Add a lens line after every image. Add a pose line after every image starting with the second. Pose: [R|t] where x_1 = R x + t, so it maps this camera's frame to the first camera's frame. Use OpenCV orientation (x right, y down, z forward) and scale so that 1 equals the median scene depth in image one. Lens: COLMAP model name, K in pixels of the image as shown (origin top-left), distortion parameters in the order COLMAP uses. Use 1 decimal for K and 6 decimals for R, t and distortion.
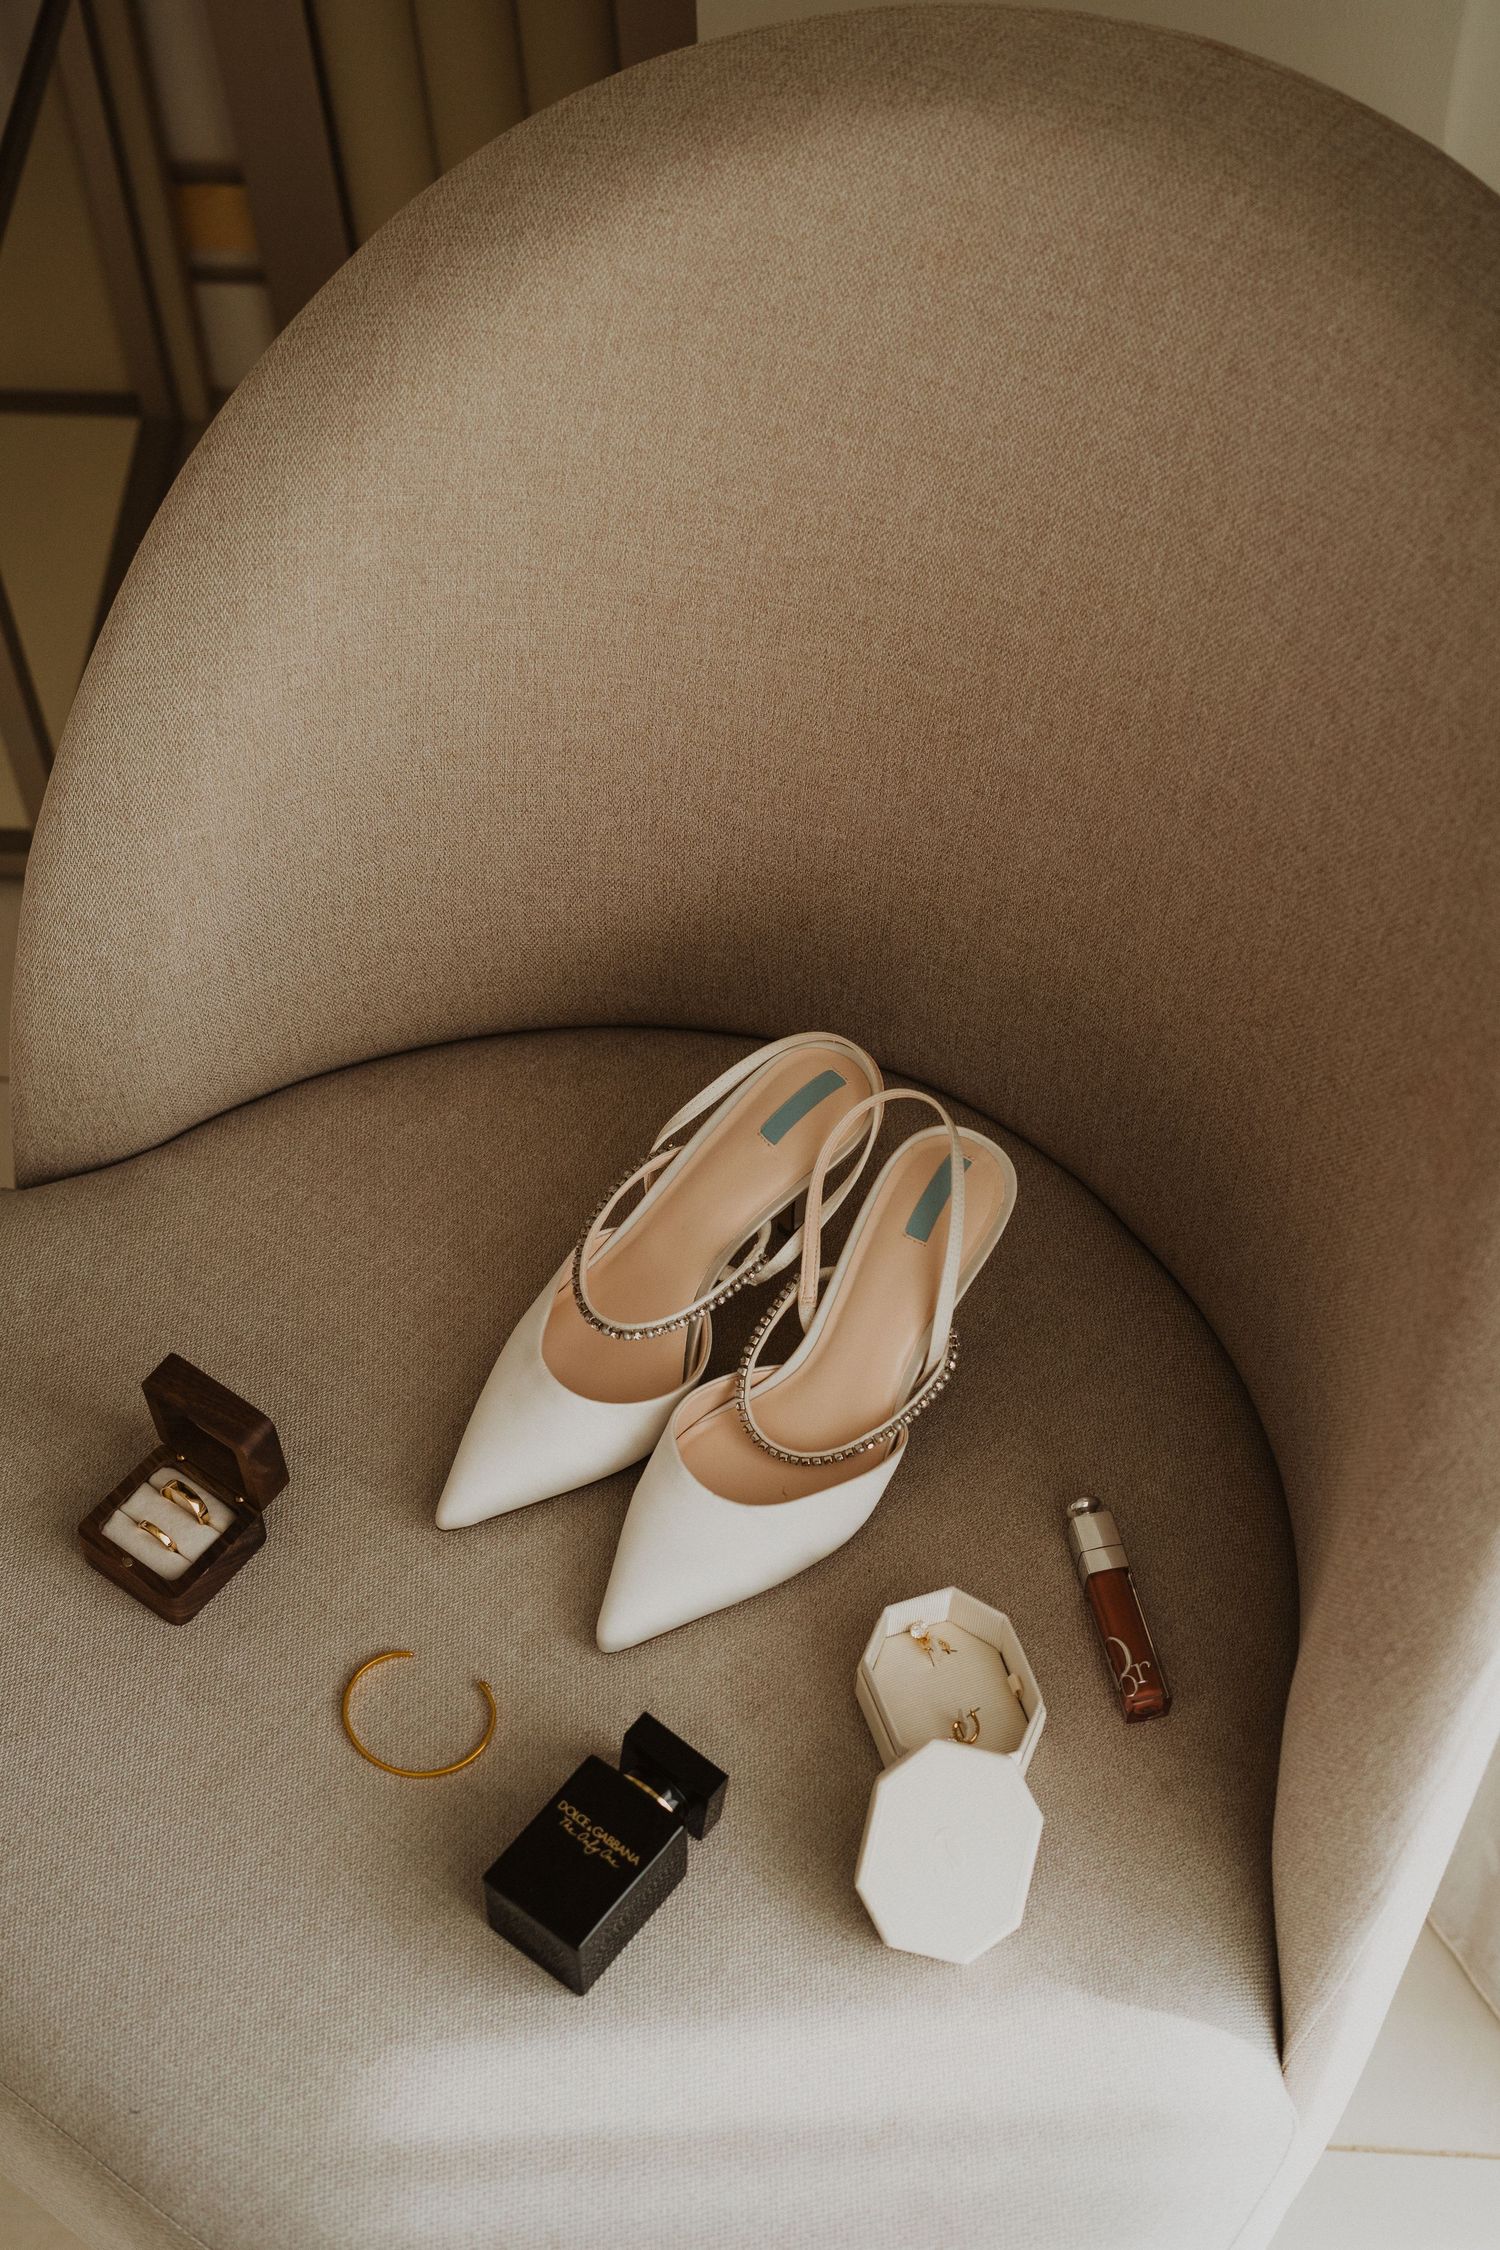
lens RADIAL K [[3462.9, 0, 763.0], [0, 3462.9, 1123.1], [0, 0, 1]] dist [0.015311, -0.143772]
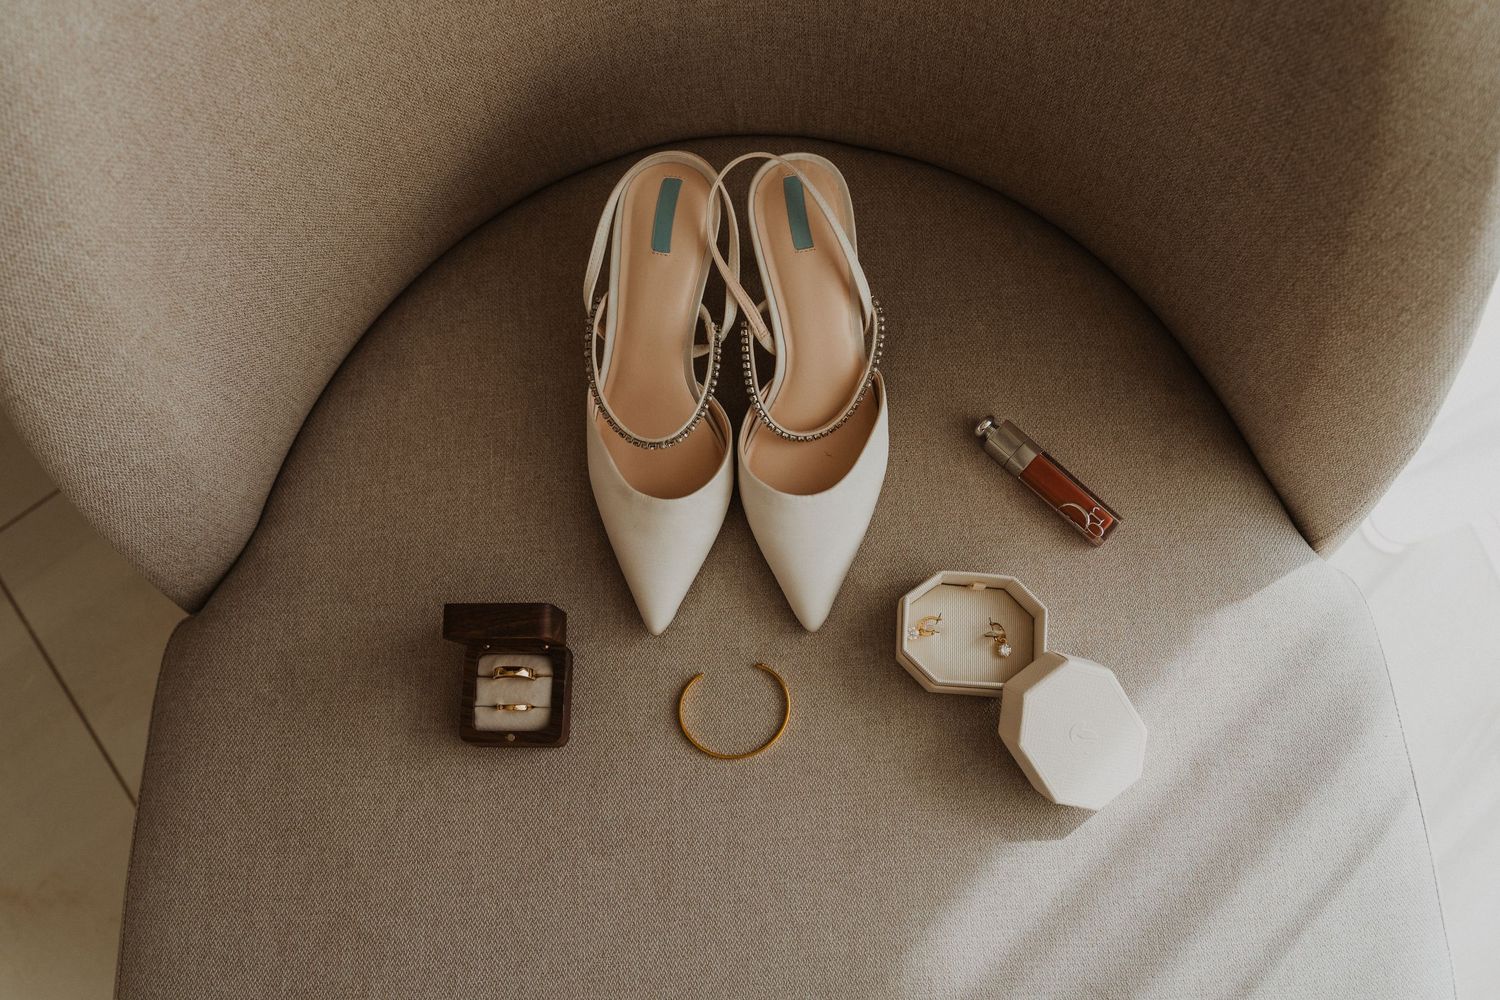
lens RADIAL K [[1283.1, 0, 746.4], [0, 1283.1, 490.3], [0, 0, 1]] dist [-0.001372, -0.006454]
pose [[0.765660, -0.627327, 0.142215, -0.100235], [0.539611, 0.746748, 0.388828, -0.099822], [-0.350121, -0.220969, 0.910268, 0.530991]]
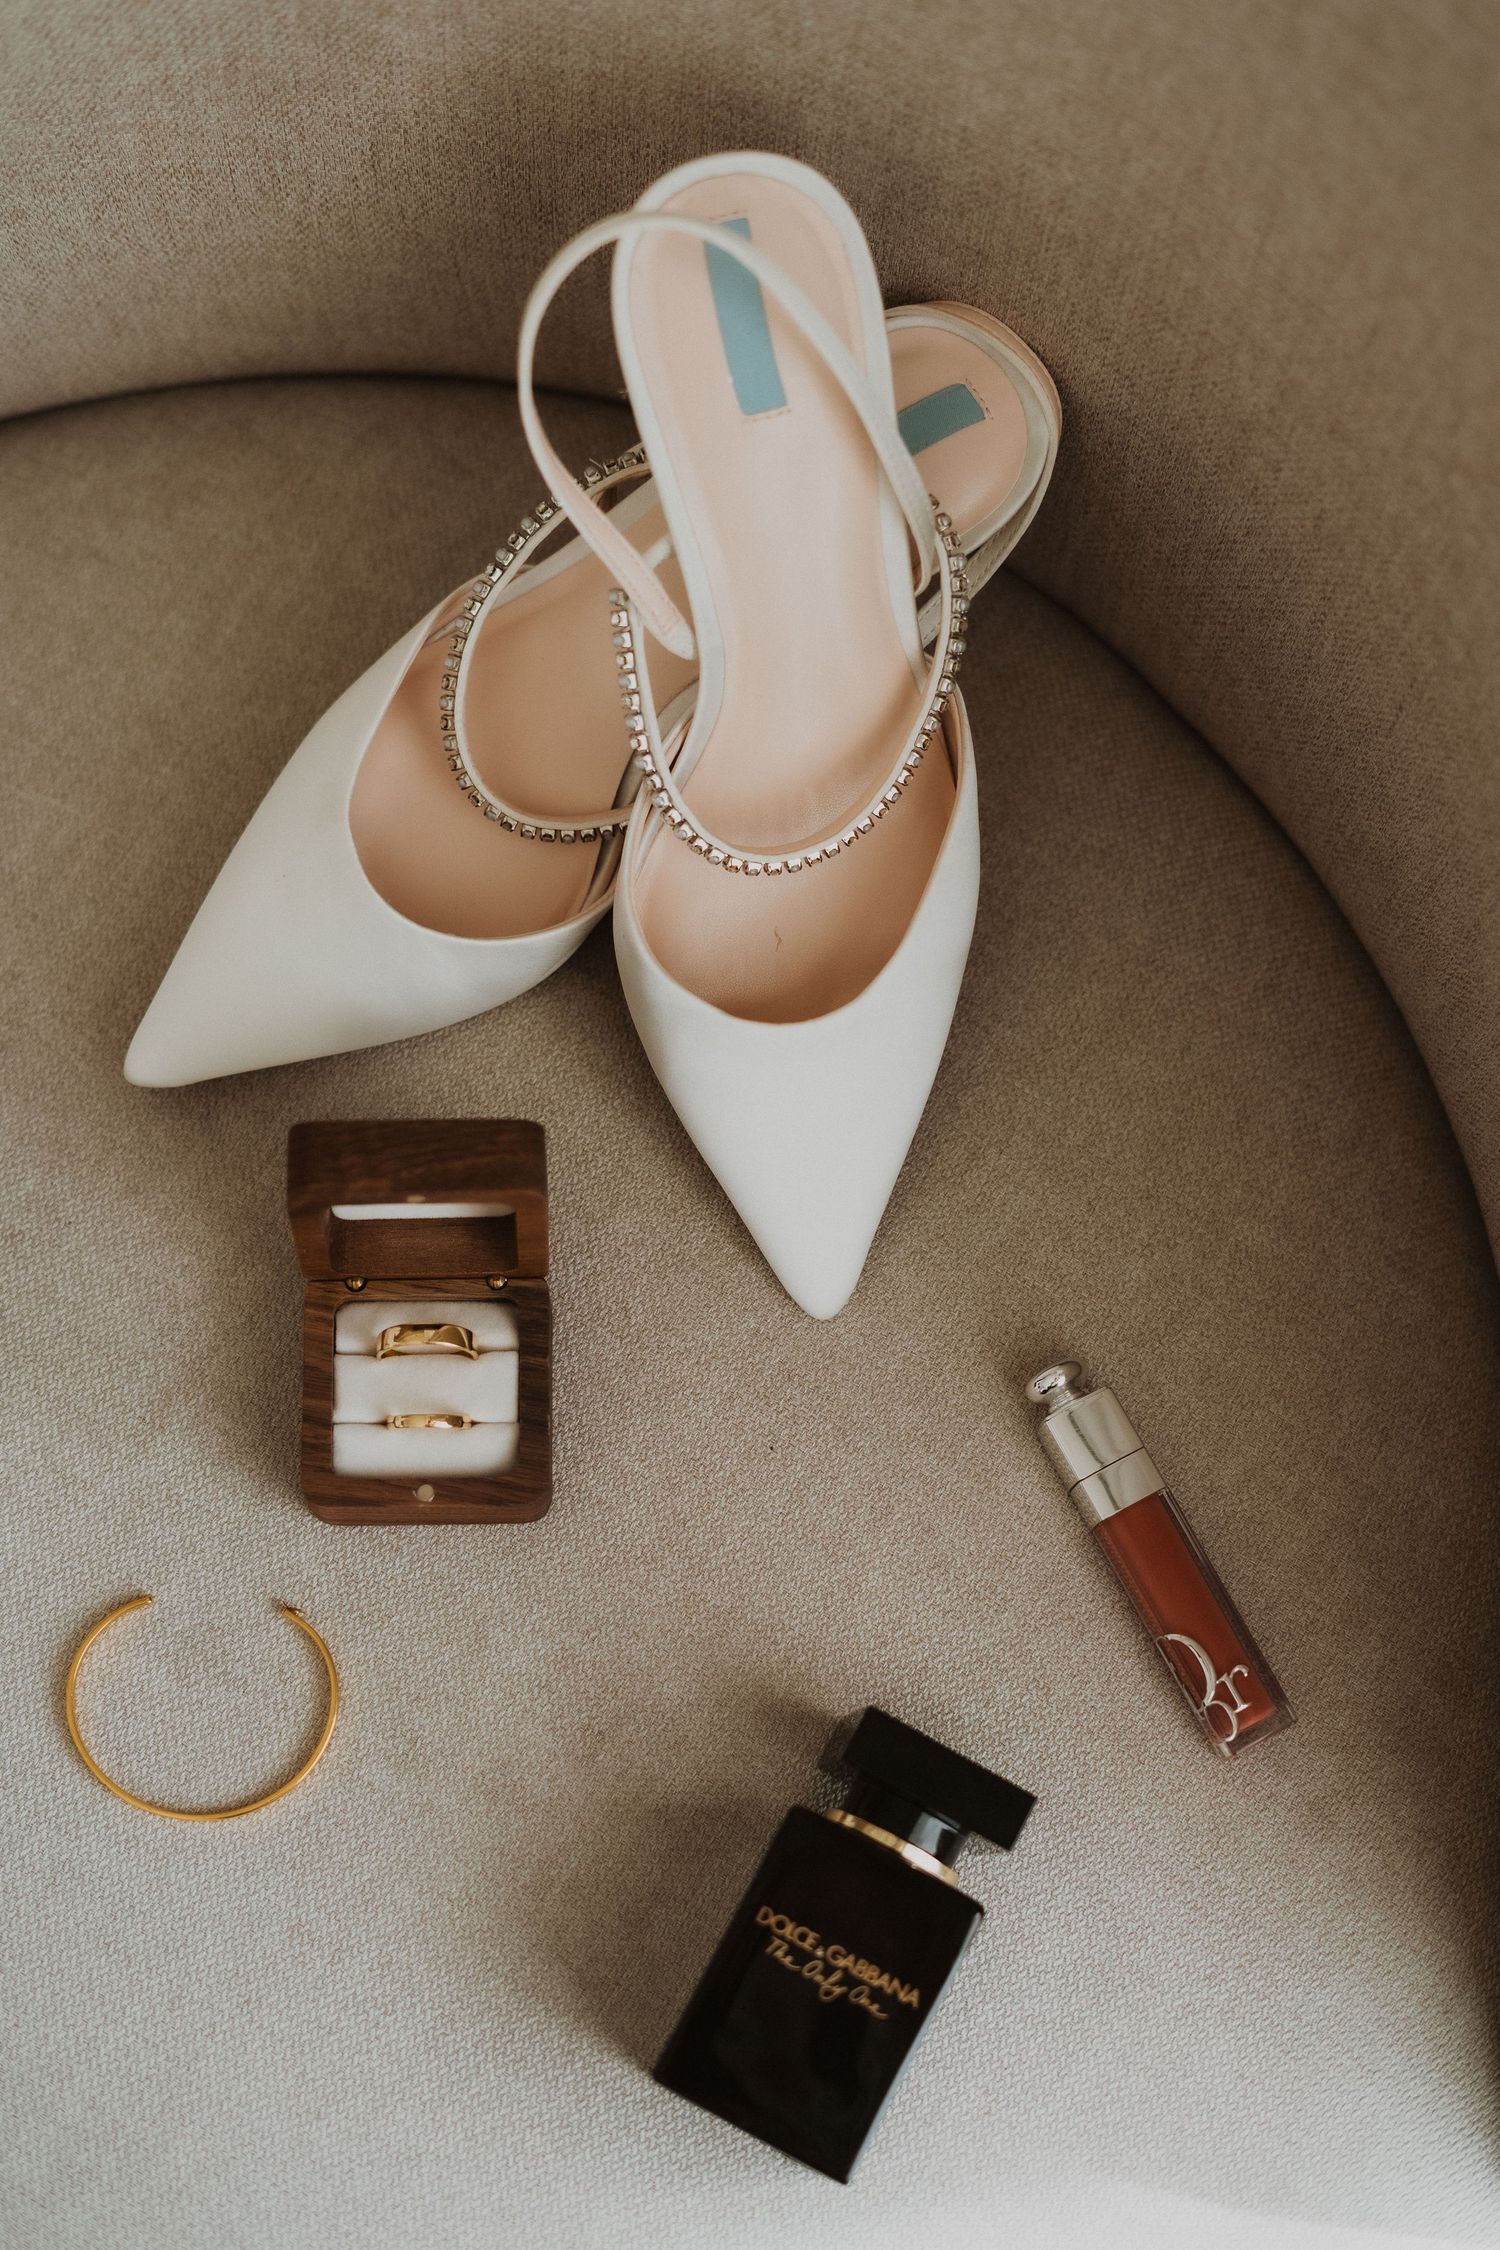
lens RADIAL K [[3466.3, 0, 750.0], [0, 3466.3, 1125.0], [0, 0, 1]] dist [0.013969, -0.143536]
pose [[0.995173, -0.094211, 0.027482, 0.016123], [0.077916, 0.928757, 0.362408, -0.124137], [-0.059667, -0.358518, 0.931614, 0.479529]]
